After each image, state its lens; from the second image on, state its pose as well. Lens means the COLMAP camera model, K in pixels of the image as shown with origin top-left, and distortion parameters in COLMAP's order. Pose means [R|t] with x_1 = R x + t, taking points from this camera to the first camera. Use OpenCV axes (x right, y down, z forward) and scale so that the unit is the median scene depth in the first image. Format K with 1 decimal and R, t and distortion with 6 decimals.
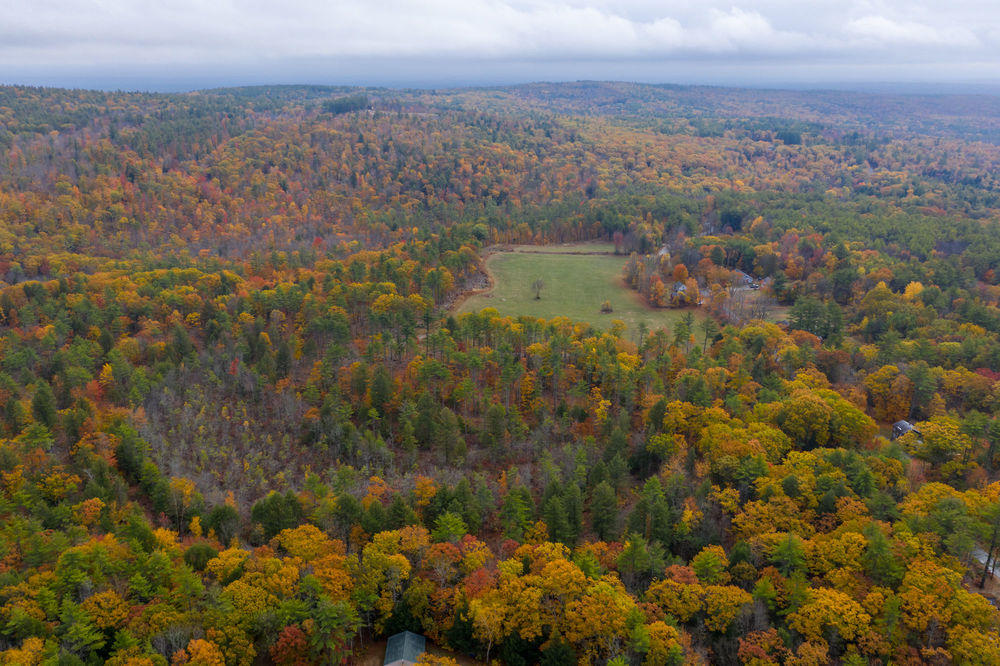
lens RADIAL K [[792.2, 0, 500.0], [0, 792.2, 333.0], [0, 0, 1]] dist [0.000221, -0.001606]
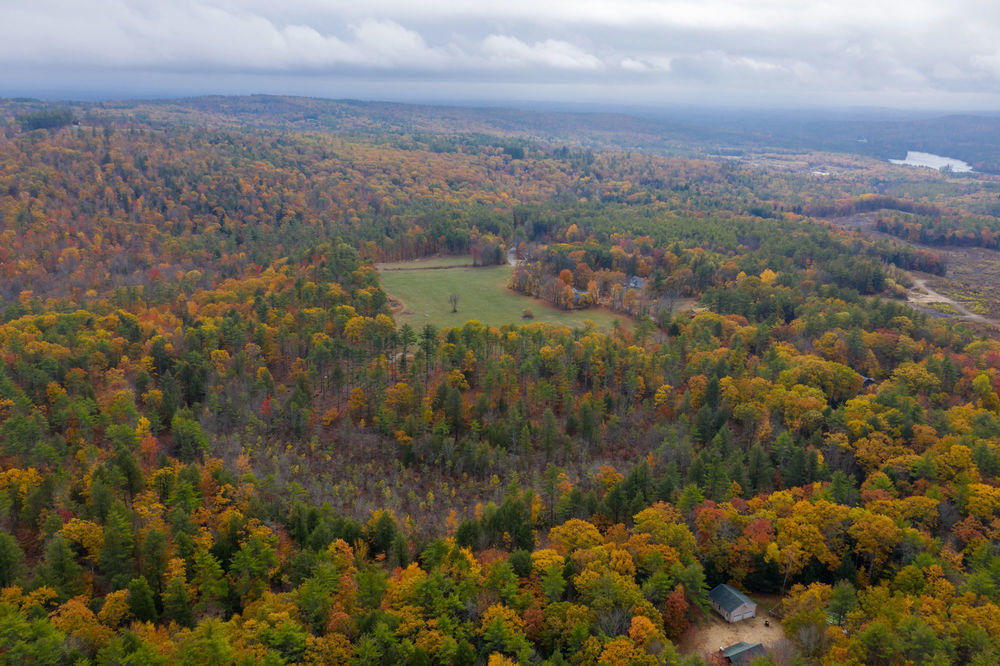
lens RADIAL K [[822.0, 0, 500.0], [0, 822.0, 333.0], [0, 0, 1]] dist [-0.000007, -0.000983]
pose [[0.917680, -0.094555, 0.385906, -0.152652], [0.104847, 0.994472, -0.005658, -0.001861], [-0.383238, 0.045653, 0.922521, -0.000124]]
